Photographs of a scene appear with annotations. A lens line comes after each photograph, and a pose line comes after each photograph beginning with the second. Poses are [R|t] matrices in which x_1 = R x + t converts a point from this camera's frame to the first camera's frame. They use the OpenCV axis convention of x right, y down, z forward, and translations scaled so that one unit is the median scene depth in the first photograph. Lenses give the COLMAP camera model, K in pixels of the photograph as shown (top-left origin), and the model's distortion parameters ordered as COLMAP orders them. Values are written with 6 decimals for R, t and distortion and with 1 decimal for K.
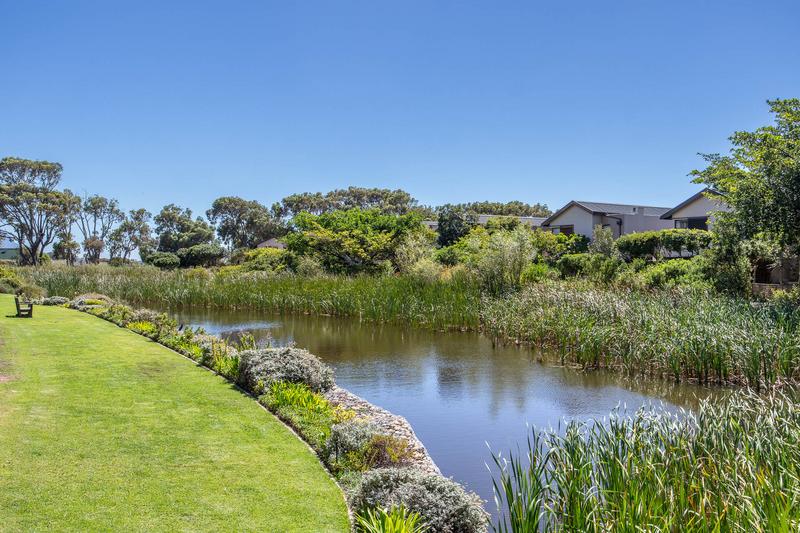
lens RADIAL K [[710.5, 0, 399.9], [0, 710.5, 268.3], [0, 0, 1]] dist [-0.012101, -0.002956]
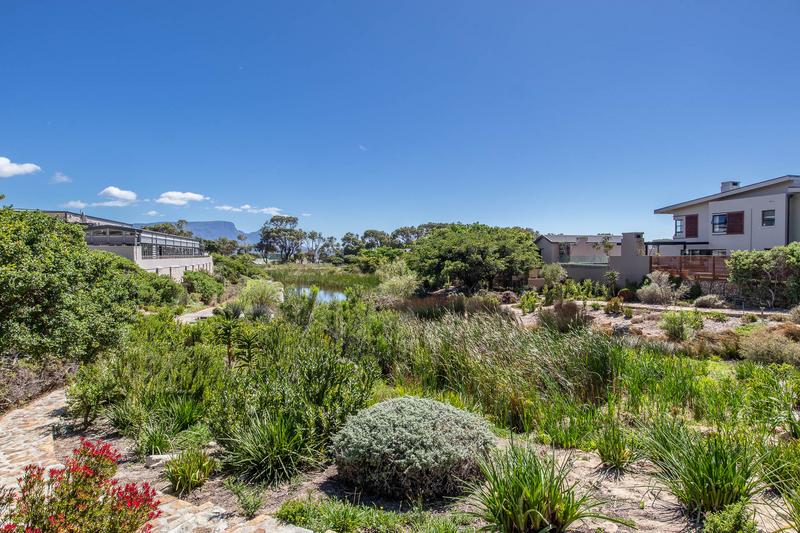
lens RADIAL K [[444.2, 0, 400.1], [0, 444.2, 267.9], [0, 0, 1]] dist [-0.001977, -0.000176]
pose [[0.969150, -0.006985, -0.246373, 0.171651], [0.012215, 0.999731, 0.019706, -0.011461], [0.246169, -0.022107, 0.968975, -0.270420]]
